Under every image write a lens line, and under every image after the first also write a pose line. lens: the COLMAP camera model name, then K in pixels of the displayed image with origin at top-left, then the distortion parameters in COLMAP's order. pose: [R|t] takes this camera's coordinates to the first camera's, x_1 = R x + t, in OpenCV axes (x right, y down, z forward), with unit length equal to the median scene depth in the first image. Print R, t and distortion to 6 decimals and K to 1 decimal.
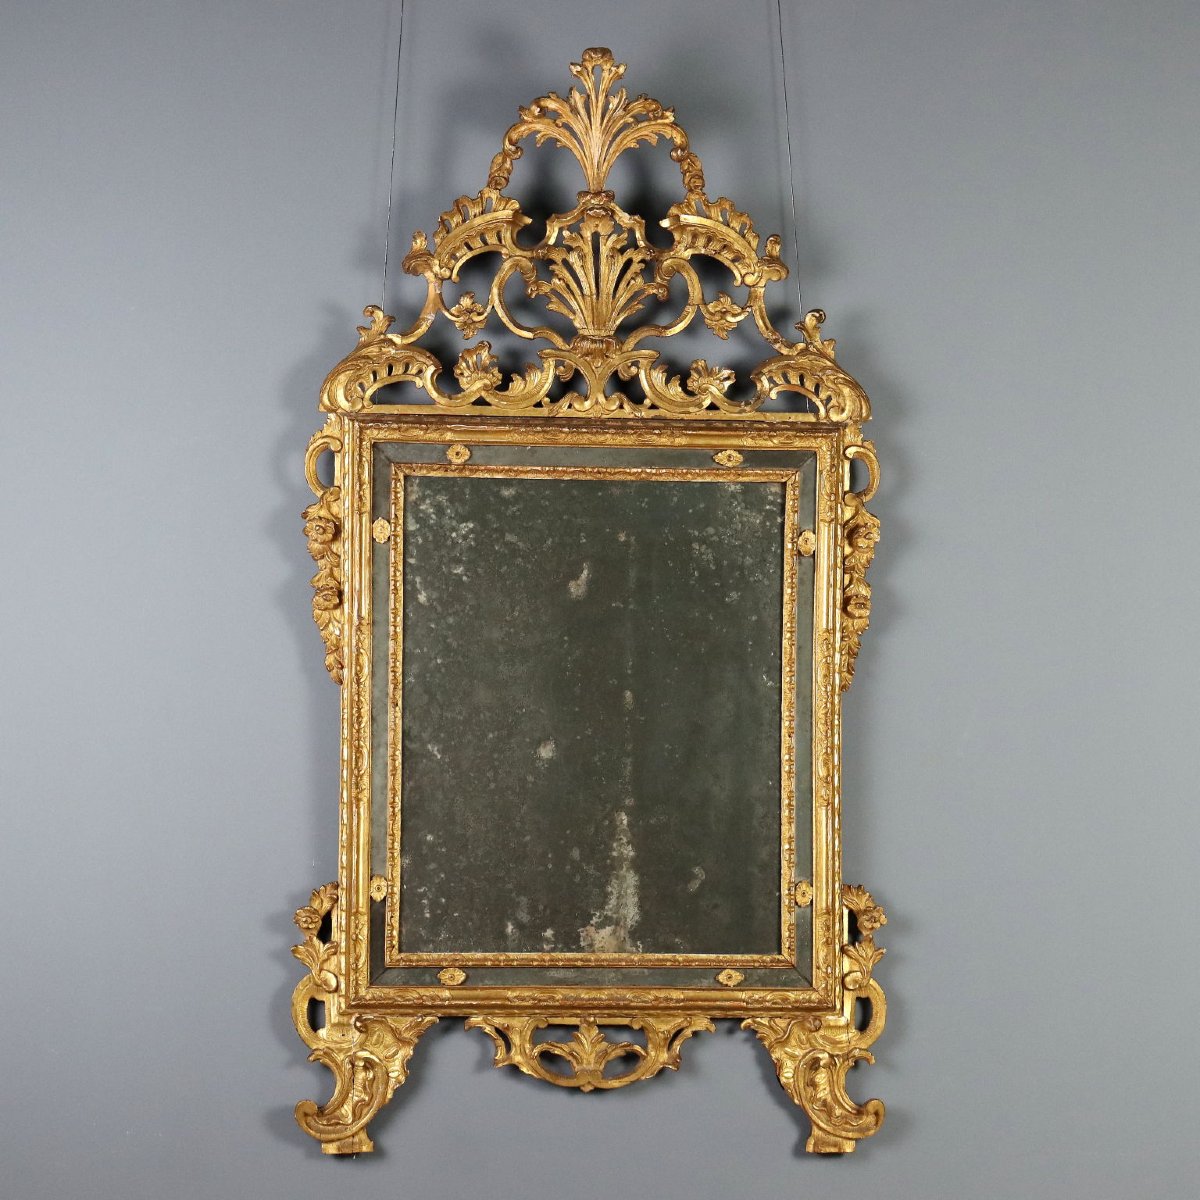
lens RADIAL K [[2723.4, 0, 601.3], [0, 2723.4, 791.4], [0, 0, 1]] dist [0.005288, 0.000000]
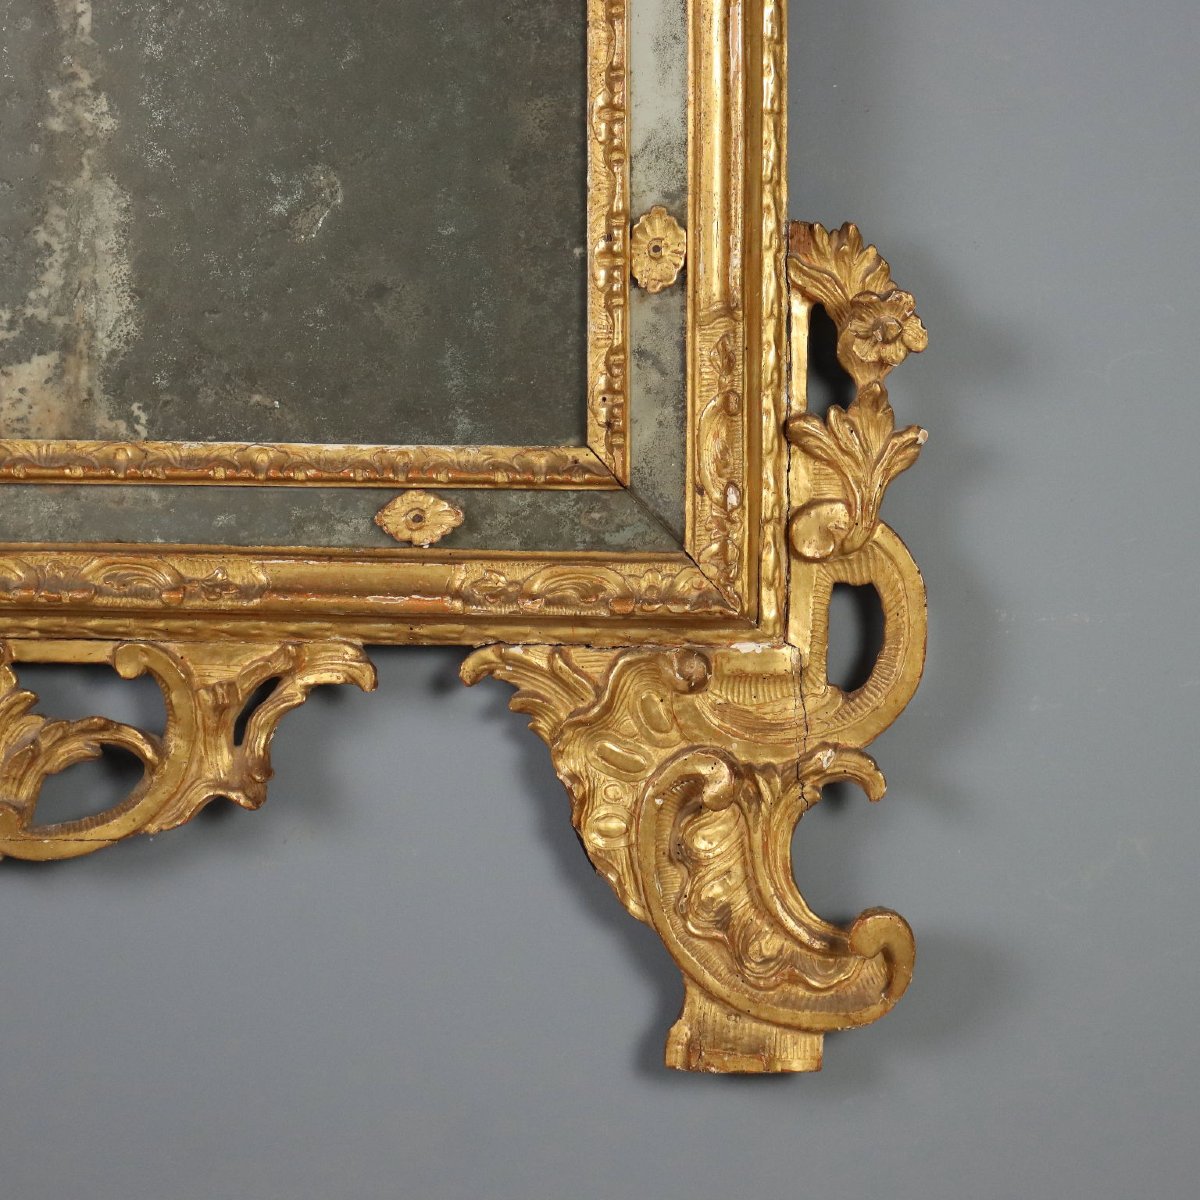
lens RADIAL K [[3292.8, 0, 600.7], [0, 3292.8, 626.3], [0, 0, 1]] dist [0.016746, 0.000000]
pose [[0.989155, 0.011966, -0.146388, 0.124627], [0.004251, 0.993926, 0.109969, 0.039306], [0.146815, -0.109399, 0.983096, 0.632800]]
